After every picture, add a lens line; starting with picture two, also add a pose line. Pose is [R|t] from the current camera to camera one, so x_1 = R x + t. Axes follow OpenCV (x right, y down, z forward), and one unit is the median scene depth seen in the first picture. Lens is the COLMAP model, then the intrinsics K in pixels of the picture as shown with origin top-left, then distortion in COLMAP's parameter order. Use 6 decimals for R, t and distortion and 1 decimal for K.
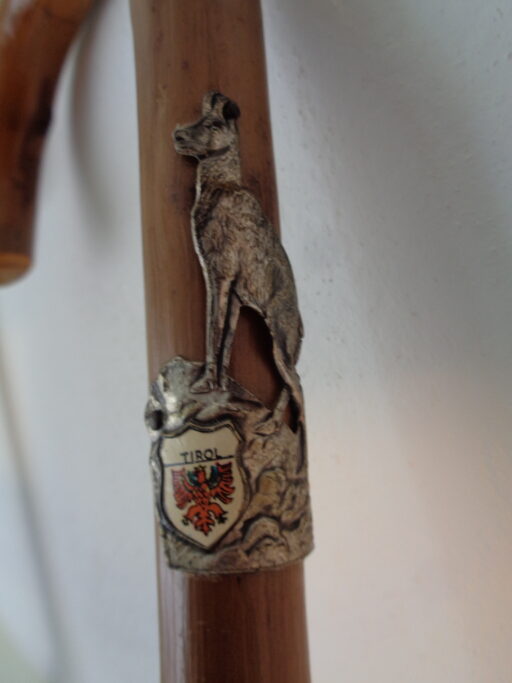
lens RADIAL K [[502.3, 0, 255.4], [0, 502.3, 348.6], [0, 0, 1]] dist [0.002672, 0.005564]
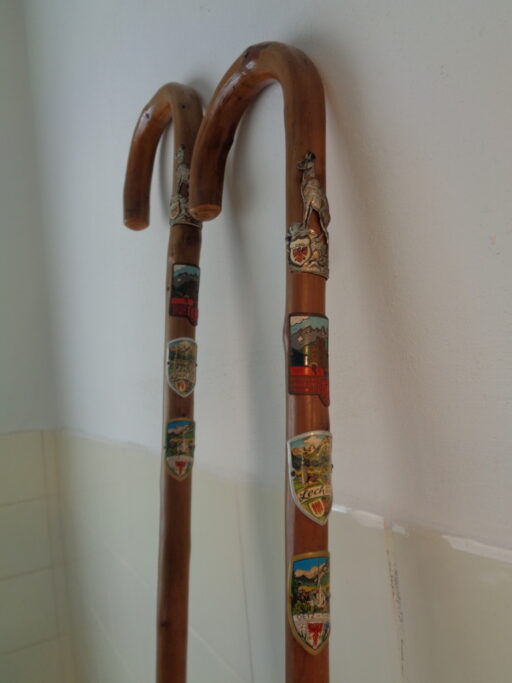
lens RADIAL K [[502.3, 0, 251.8], [0, 502.3, 335.6], [0, 0, 1]] dist [0.002672, 0.005564]
pose [[0.984719, 0.060672, -0.163239, 0.193597], [-0.060555, 0.998149, 0.005701, 0.856748], [0.163283, 0.004271, 0.986570, -2.764133]]
